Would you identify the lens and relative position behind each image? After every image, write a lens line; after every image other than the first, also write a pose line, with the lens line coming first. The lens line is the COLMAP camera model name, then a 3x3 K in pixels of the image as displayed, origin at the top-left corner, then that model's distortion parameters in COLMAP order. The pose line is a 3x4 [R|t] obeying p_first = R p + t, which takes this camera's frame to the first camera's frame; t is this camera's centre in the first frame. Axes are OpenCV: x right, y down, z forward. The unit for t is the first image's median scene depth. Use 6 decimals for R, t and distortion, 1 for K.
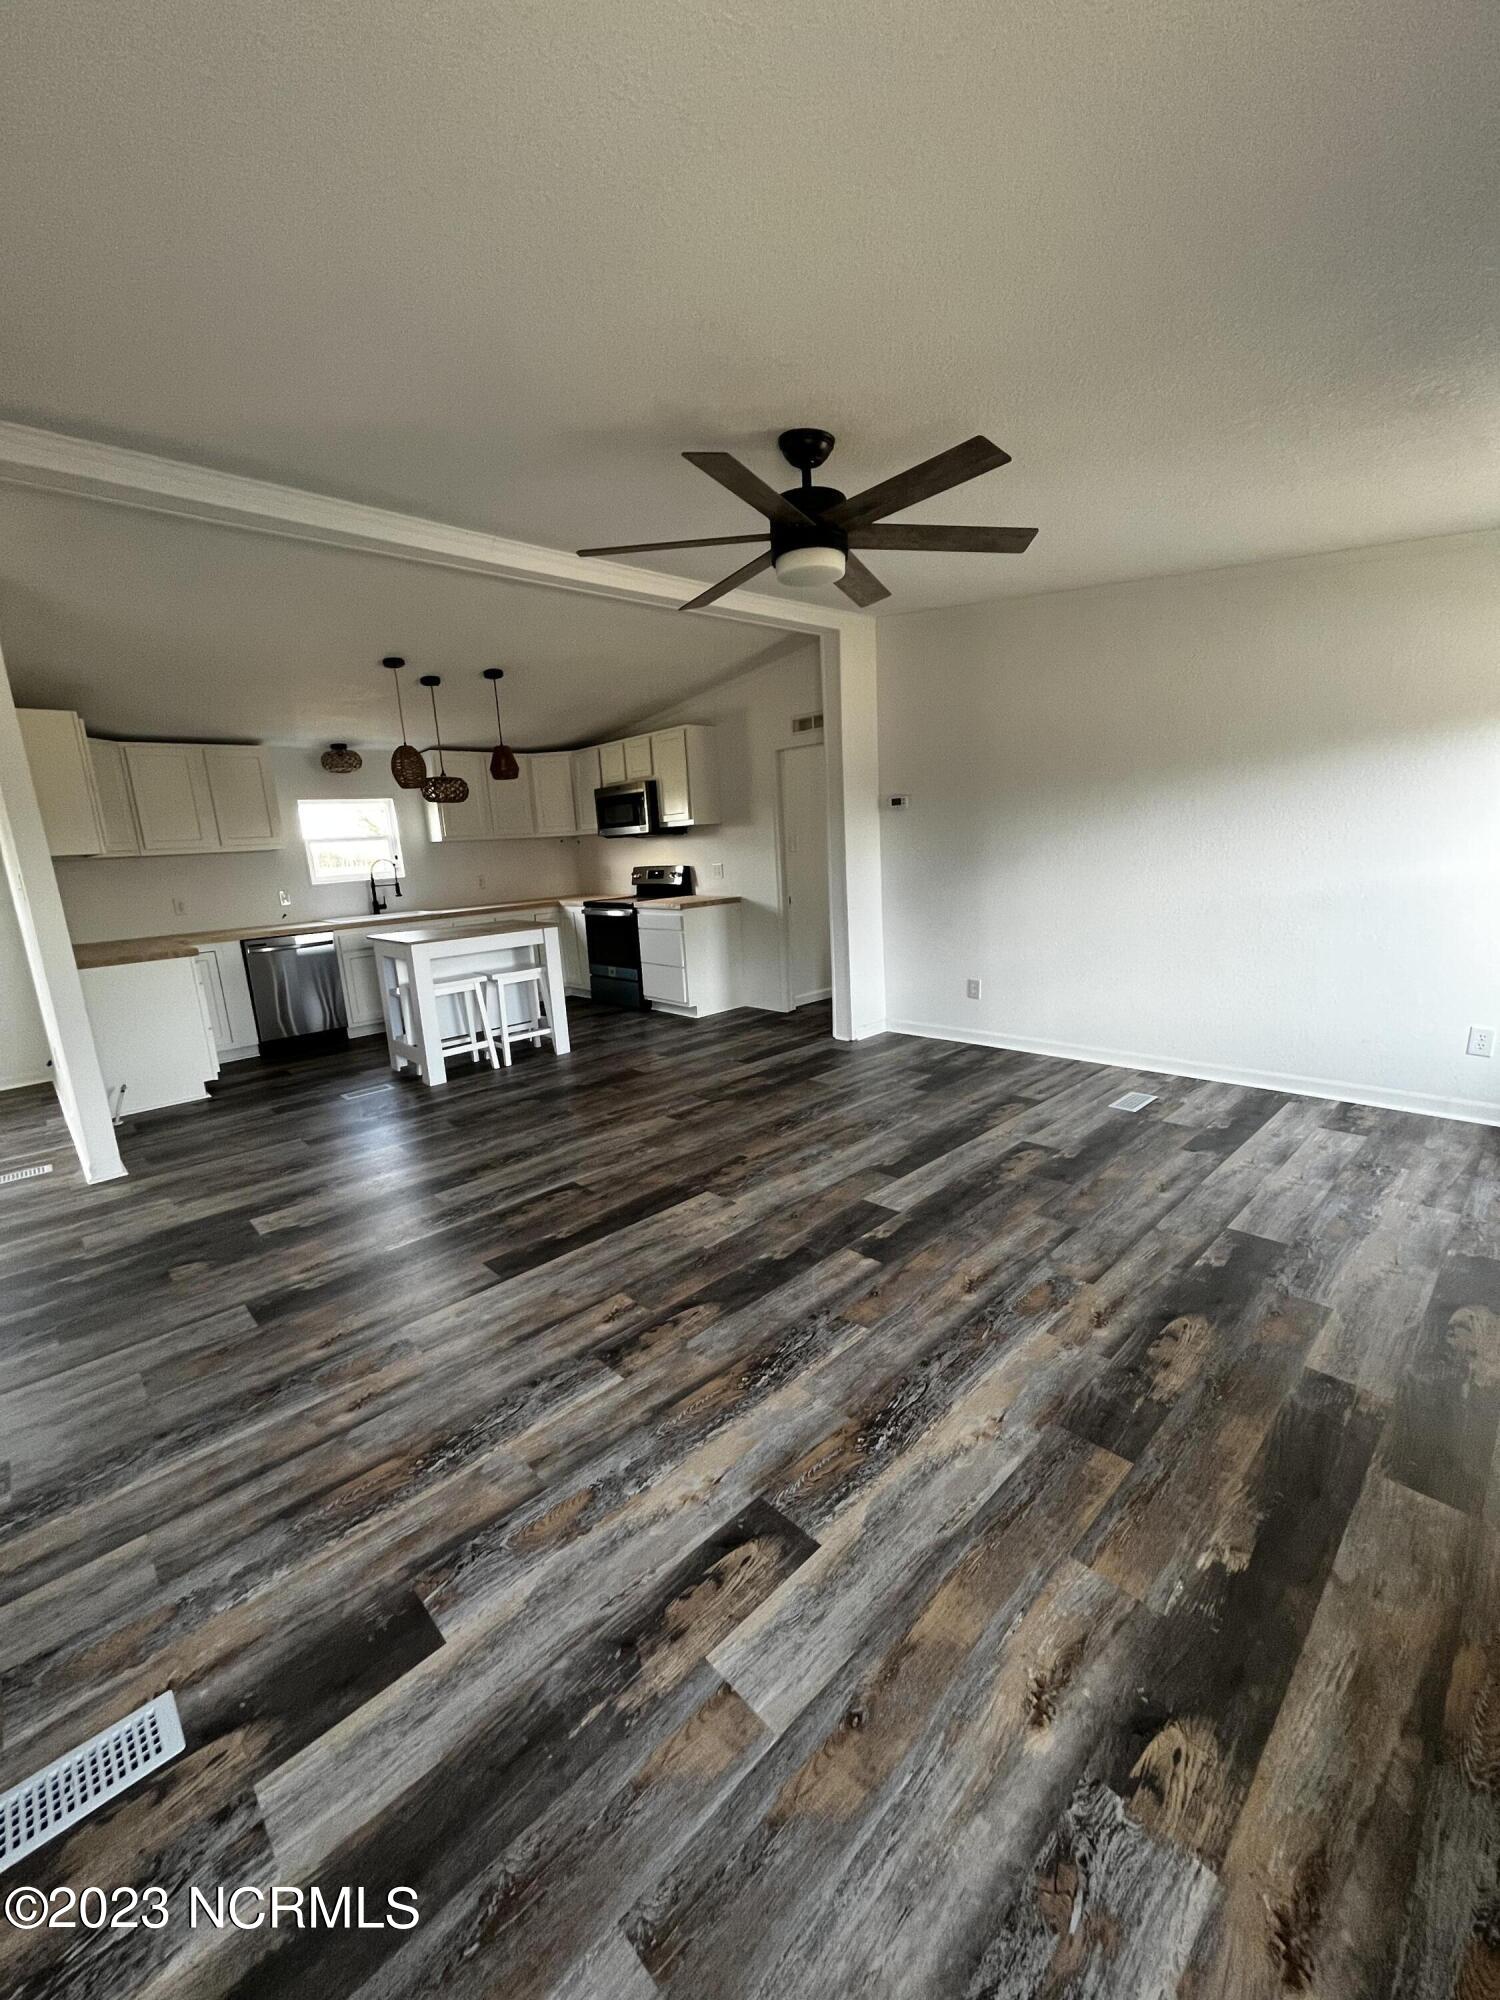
lens RADIAL K [[809.9, 0, 748.5], [0, 809.9, 998.7], [0, 0, 1]] dist [-0.003688, -0.000285]
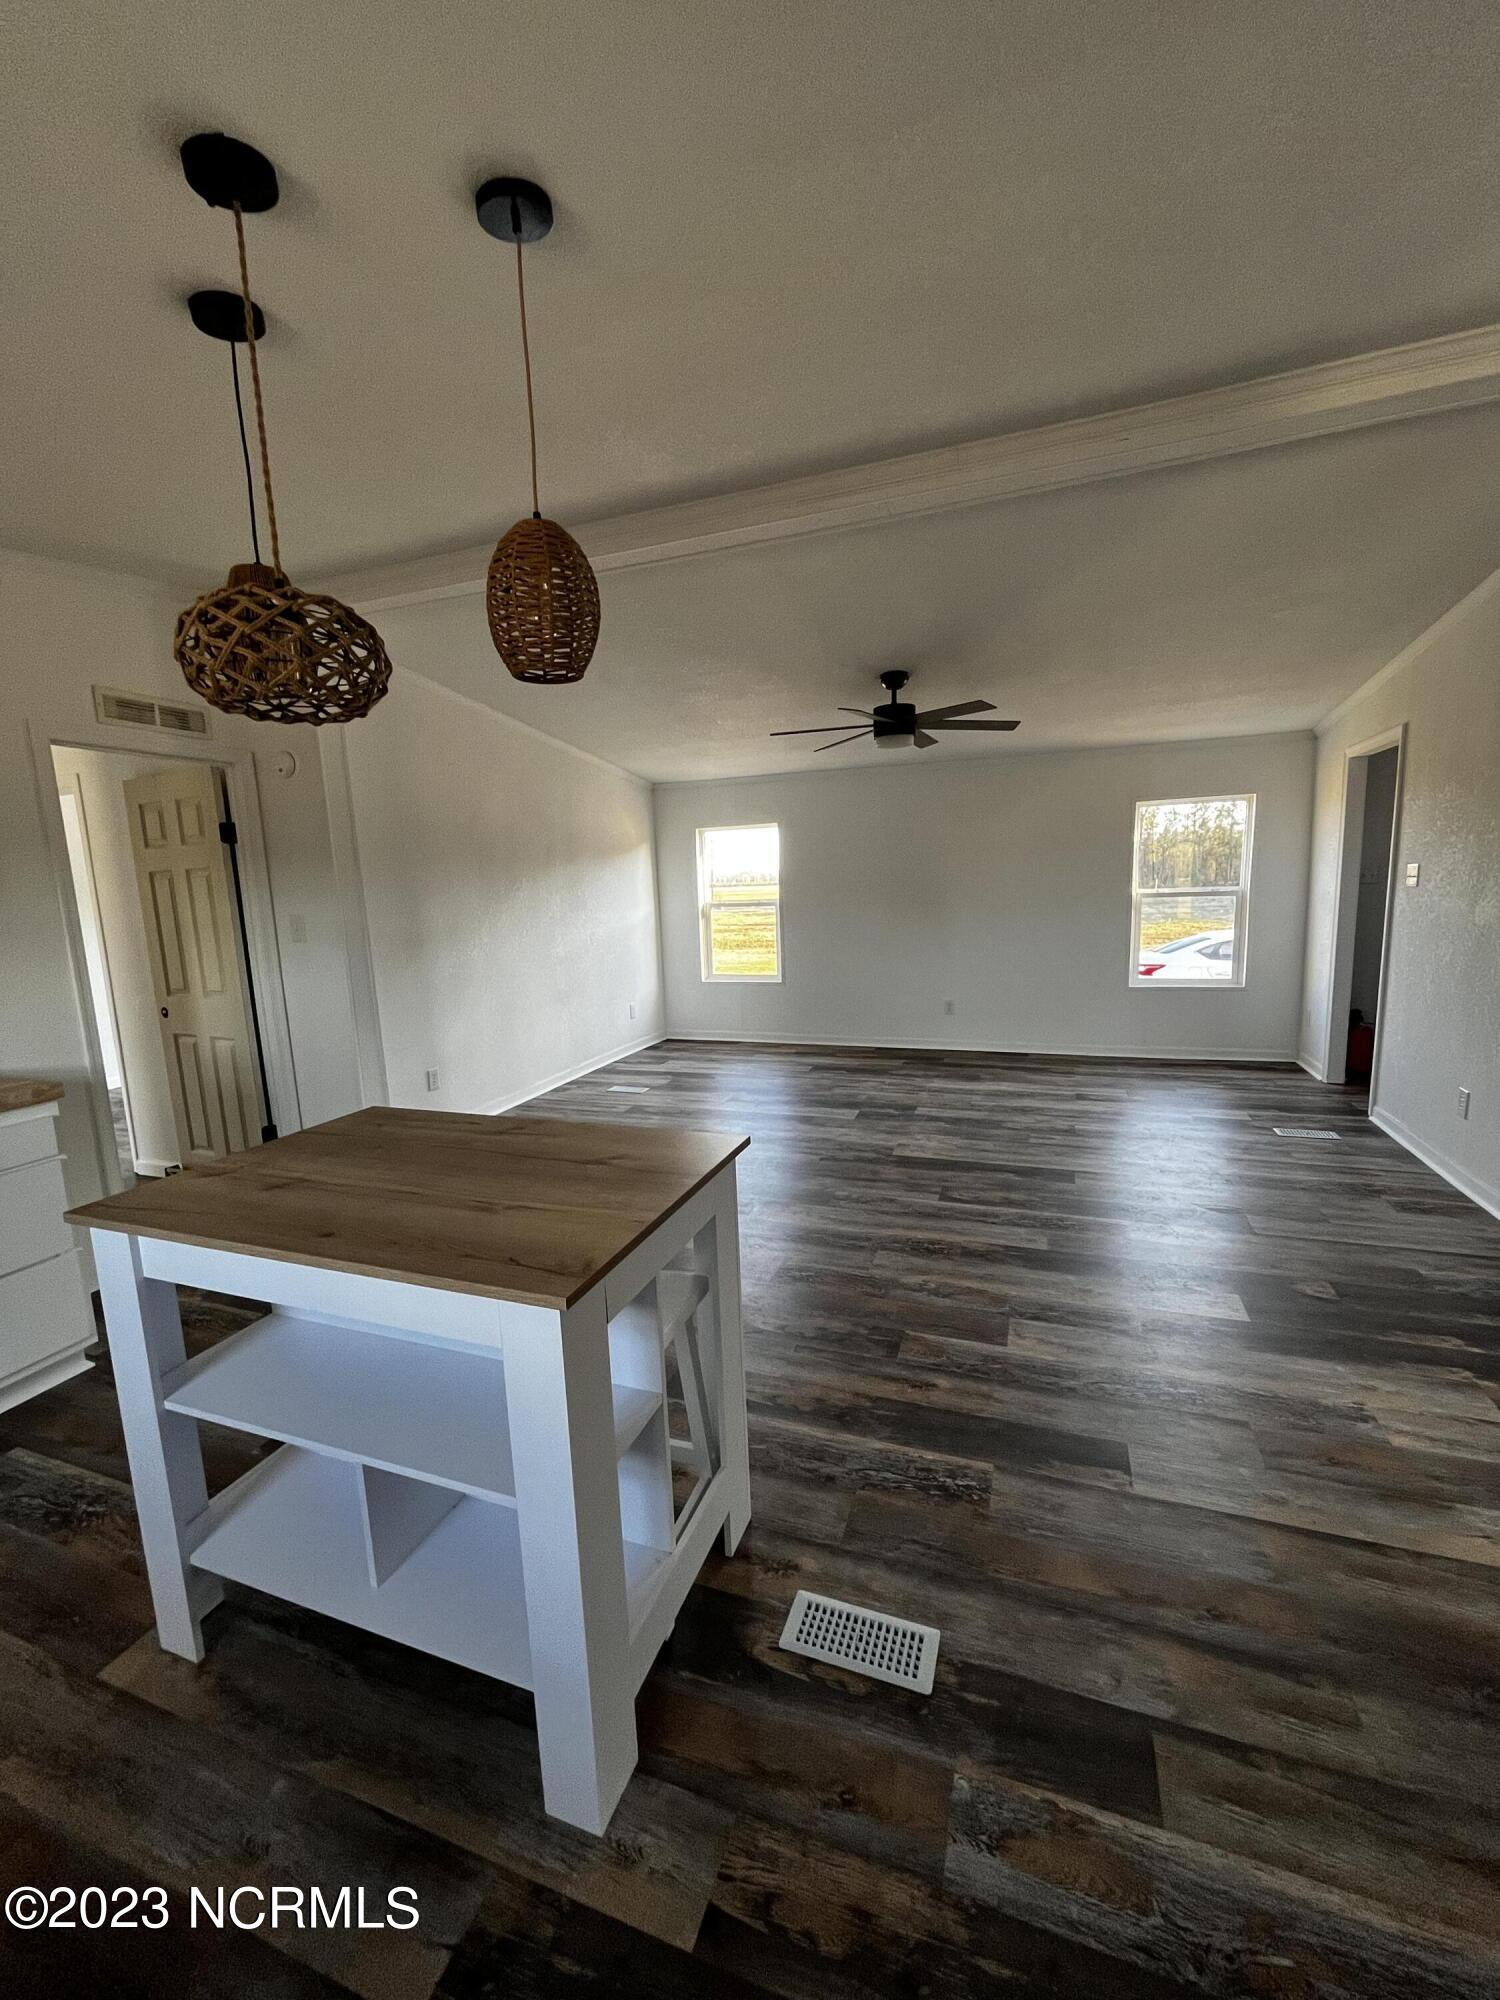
lens RADIAL K [[797.1, 0, 745.2], [0, 797.1, 999.8], [0, 0, 1]] dist [-0.000685, 0.000003]
pose [[-0.437929, -0.061290, 0.896918, -1.042803], [0.234133, 0.955470, 0.179609, -0.274113], [-0.867986, 0.288654, -0.404078, 1.595683]]
